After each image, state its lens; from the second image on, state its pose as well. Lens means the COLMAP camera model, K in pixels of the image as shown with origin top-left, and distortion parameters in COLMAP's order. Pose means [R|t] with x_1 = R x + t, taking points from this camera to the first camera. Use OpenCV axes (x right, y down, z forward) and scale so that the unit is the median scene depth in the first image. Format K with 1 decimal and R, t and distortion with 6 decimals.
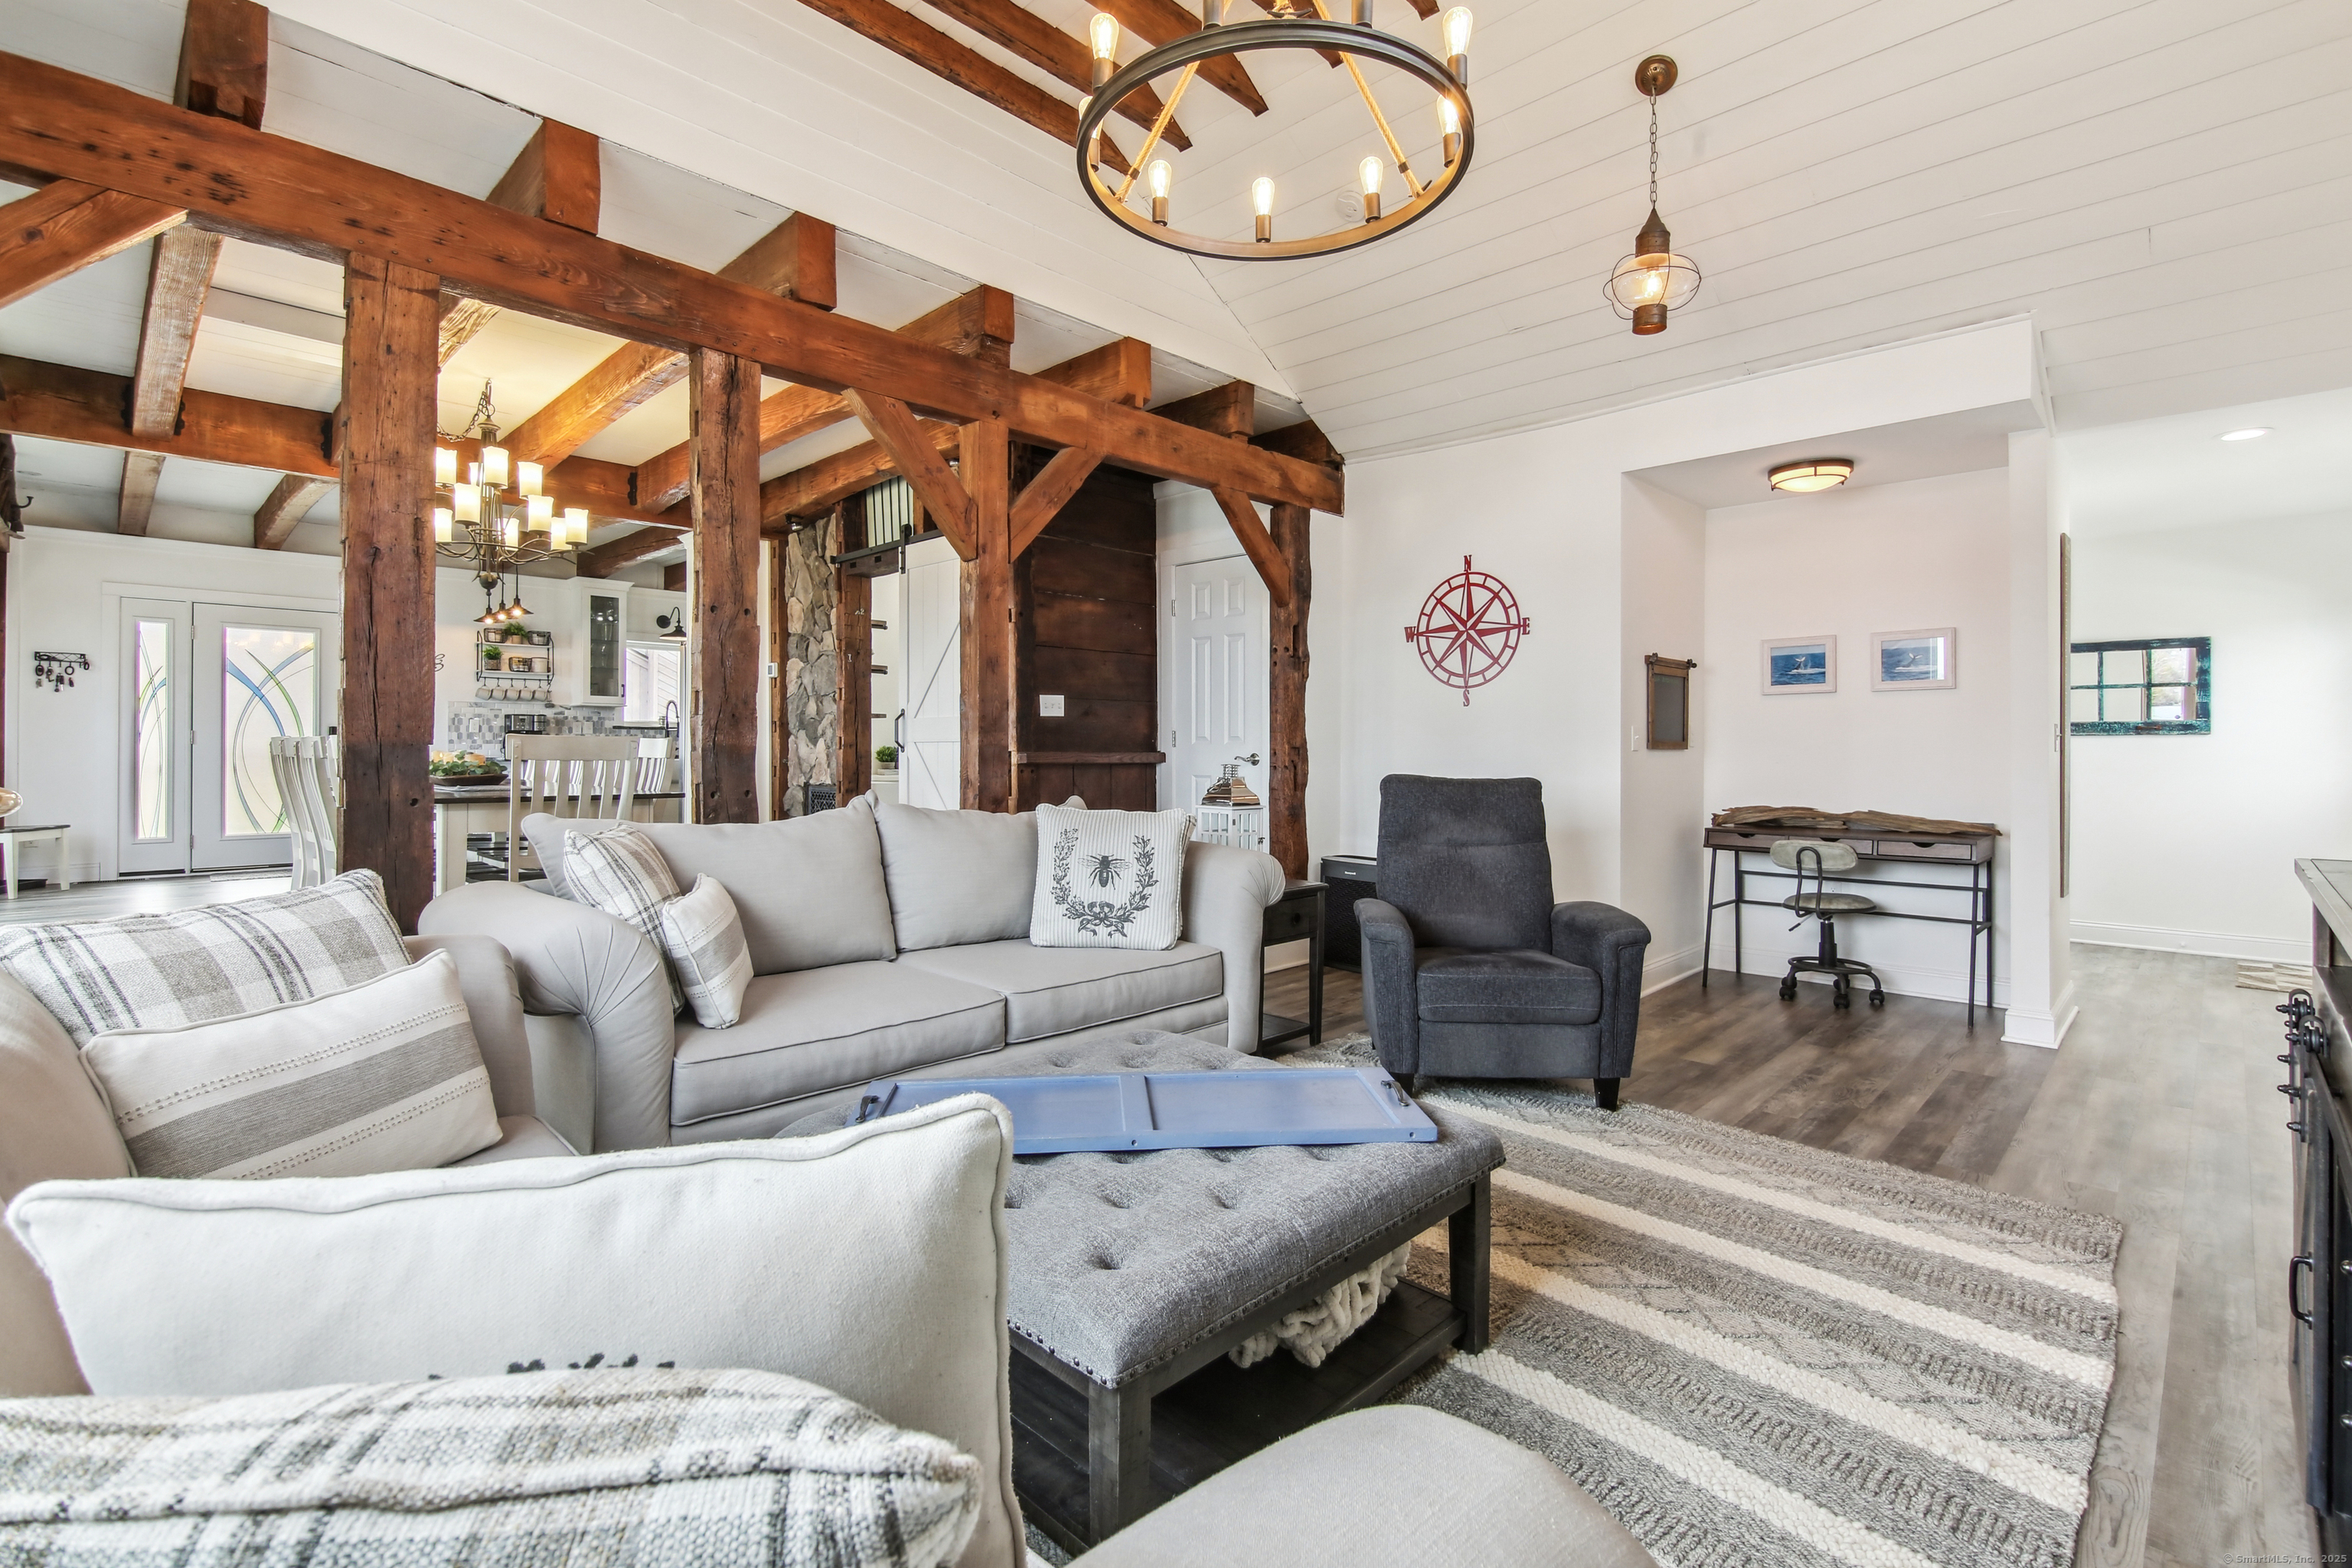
lens RADIAL K [[1071.8, 0, 1195.9], [0, 1071.8, 736.3], [0, 0, 1]] dist [0.000201, -0.001853]
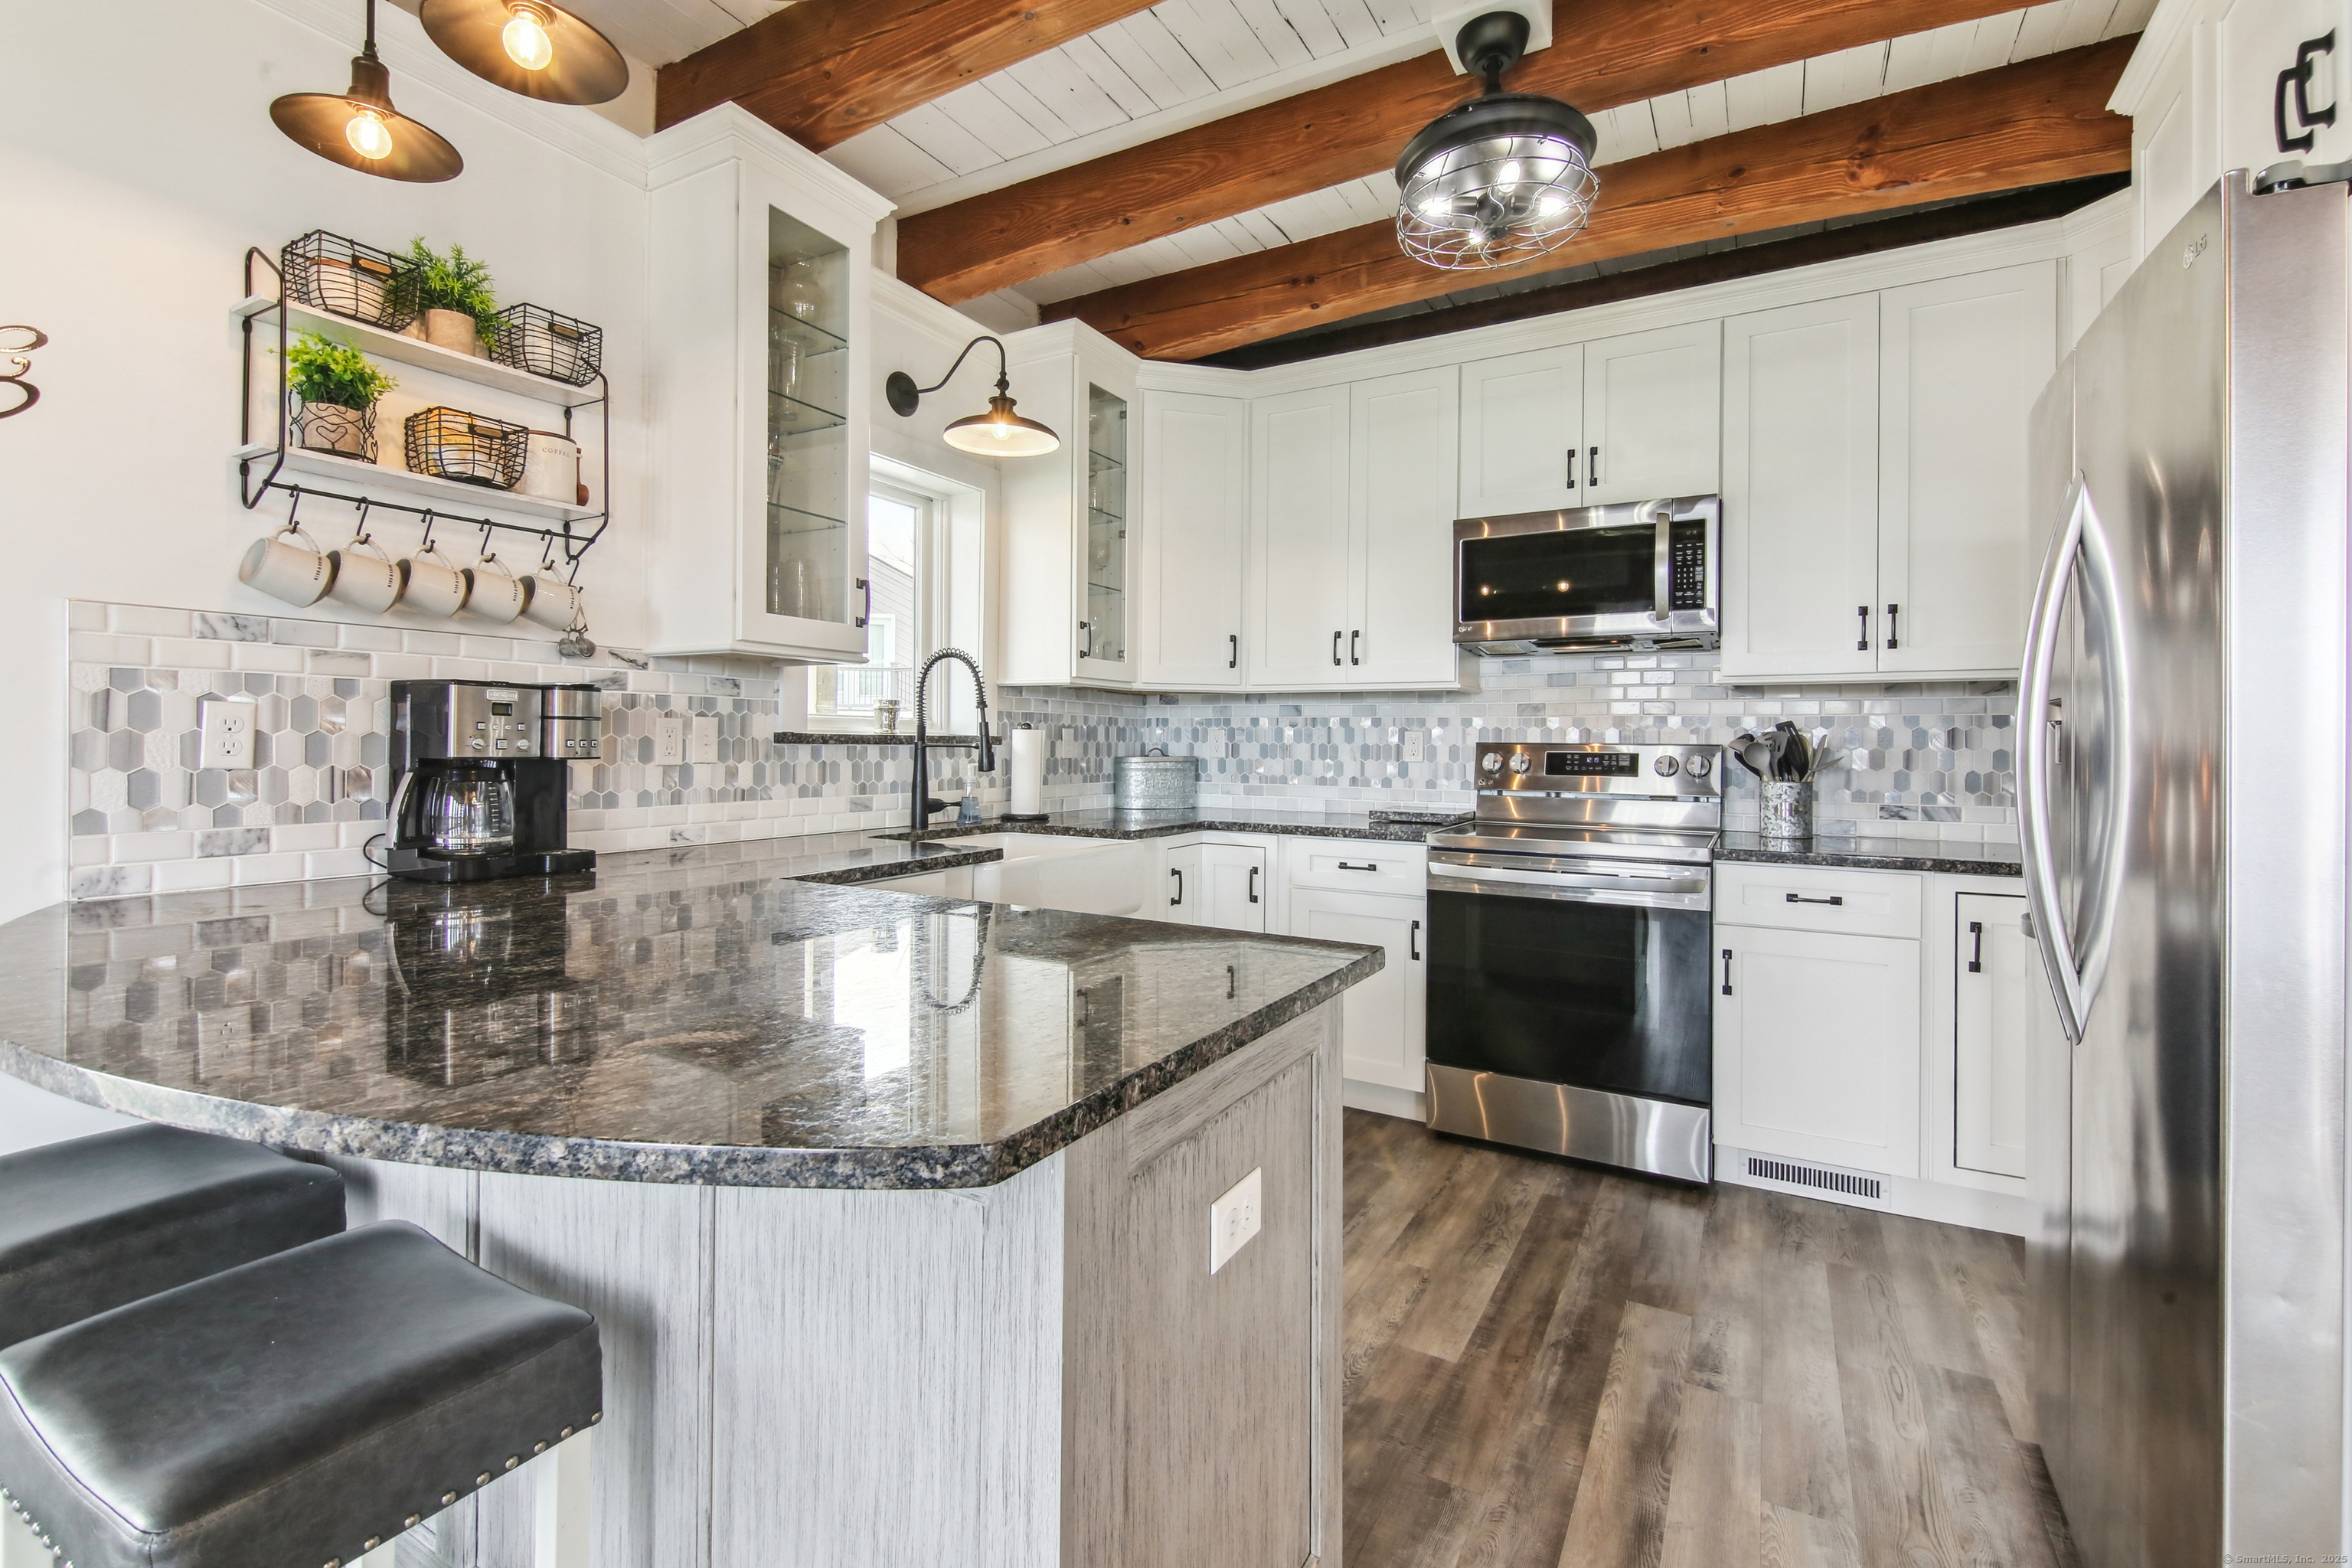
lens RADIAL K [[1032.8, 0, 1191.0], [0, 1032.8, 742.3], [0, 0, 1]] dist [0.005307, -0.000231]
pose [[0.965007, 0.001611, 0.262219, -0.551610], [-0.003839, 0.999961, 0.007985, -0.010518], [-0.262196, -0.008713, 0.964975, 0.768976]]
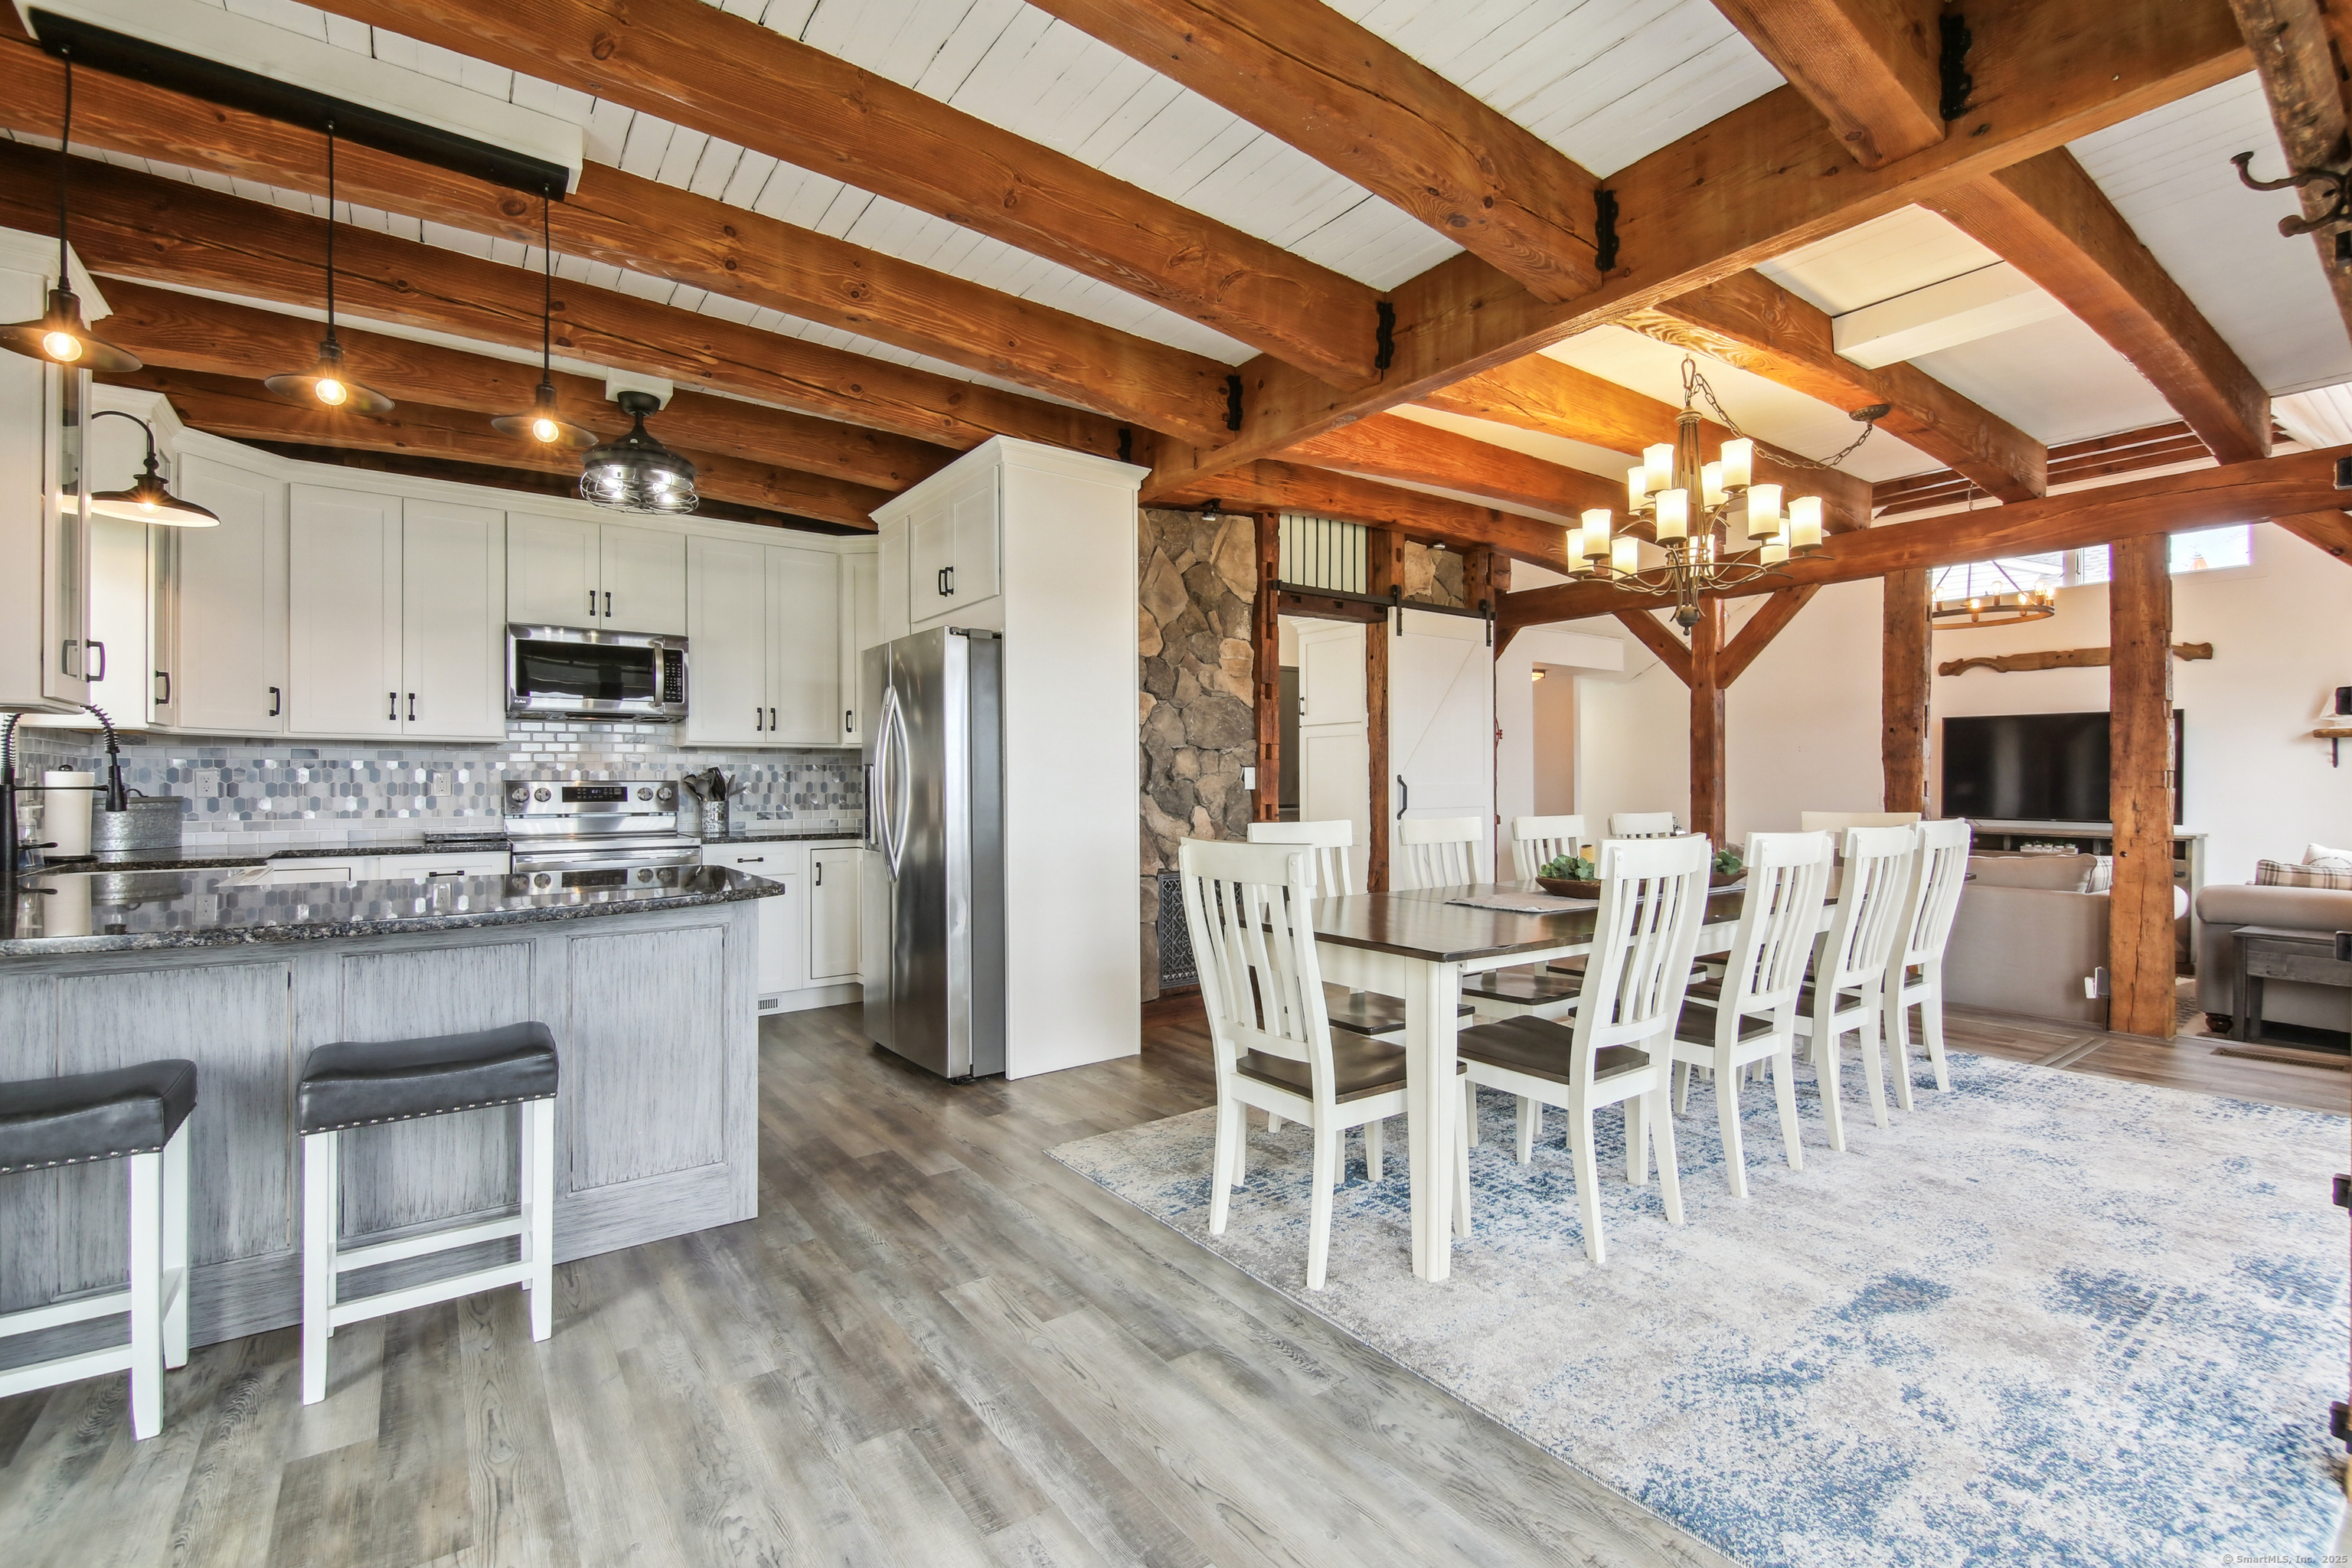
lens RADIAL K [[1032.8, 0, 1174.4], [0, 1032.8, 778.6], [0, 0, 1]] dist [0.005307, -0.000231]
pose [[0.161748, -0.003663, 0.986825, -0.845428], [-0.002522, 0.999988, 0.004125, -0.011987], [-0.986829, -0.003156, 0.161737, 0.678981]]
